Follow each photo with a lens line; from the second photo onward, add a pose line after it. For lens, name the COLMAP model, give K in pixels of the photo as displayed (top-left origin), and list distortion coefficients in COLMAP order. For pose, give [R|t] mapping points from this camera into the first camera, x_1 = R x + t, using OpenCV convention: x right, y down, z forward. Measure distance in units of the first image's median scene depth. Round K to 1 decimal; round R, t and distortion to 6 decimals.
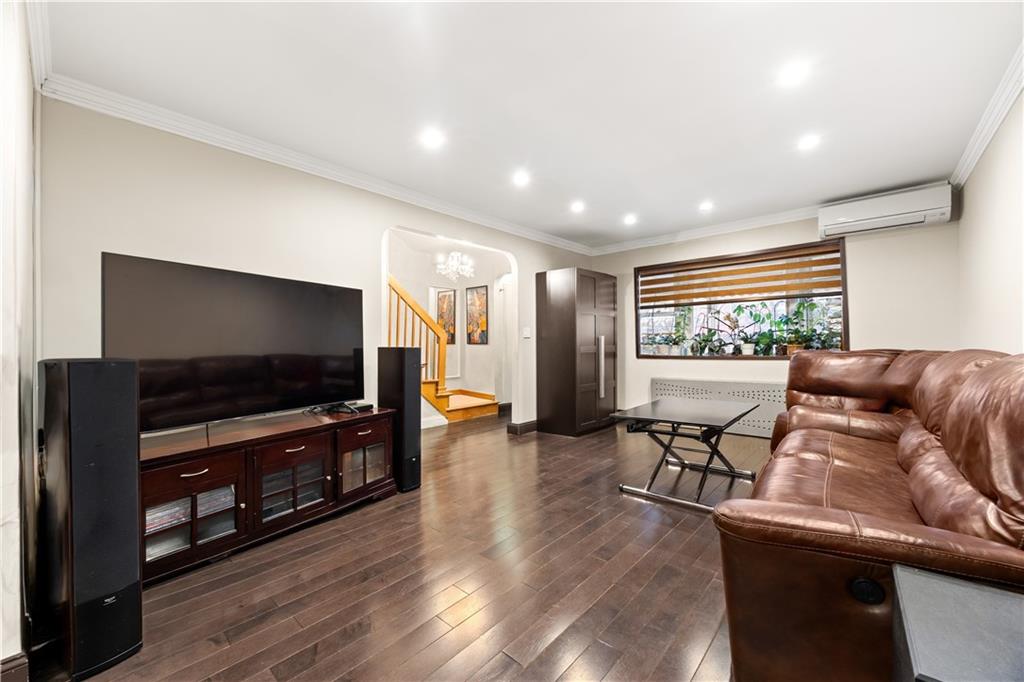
lens RADIAL K [[390.7, 0, 510.5], [0, 390.7, 348.1], [0, 0, 1]] dist [-0.002418, -0.000123]
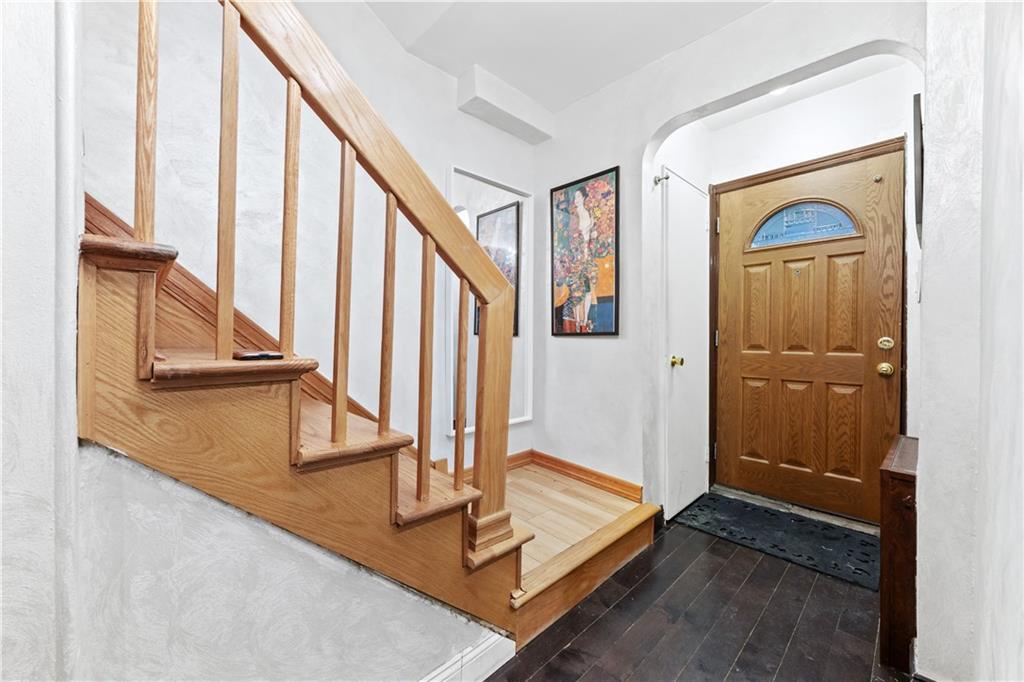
lens RADIAL K [[390.7, 0, 514.6], [0, 390.7, 339.4], [0, 0, 1]] dist [-0.002418, -0.000123]
pose [[0.996534, 0.010472, -0.082530, -0.127483], [-0.011009, 0.999921, -0.006049, -0.004178], [0.082460, 0.006937, 0.996570, 0.678686]]
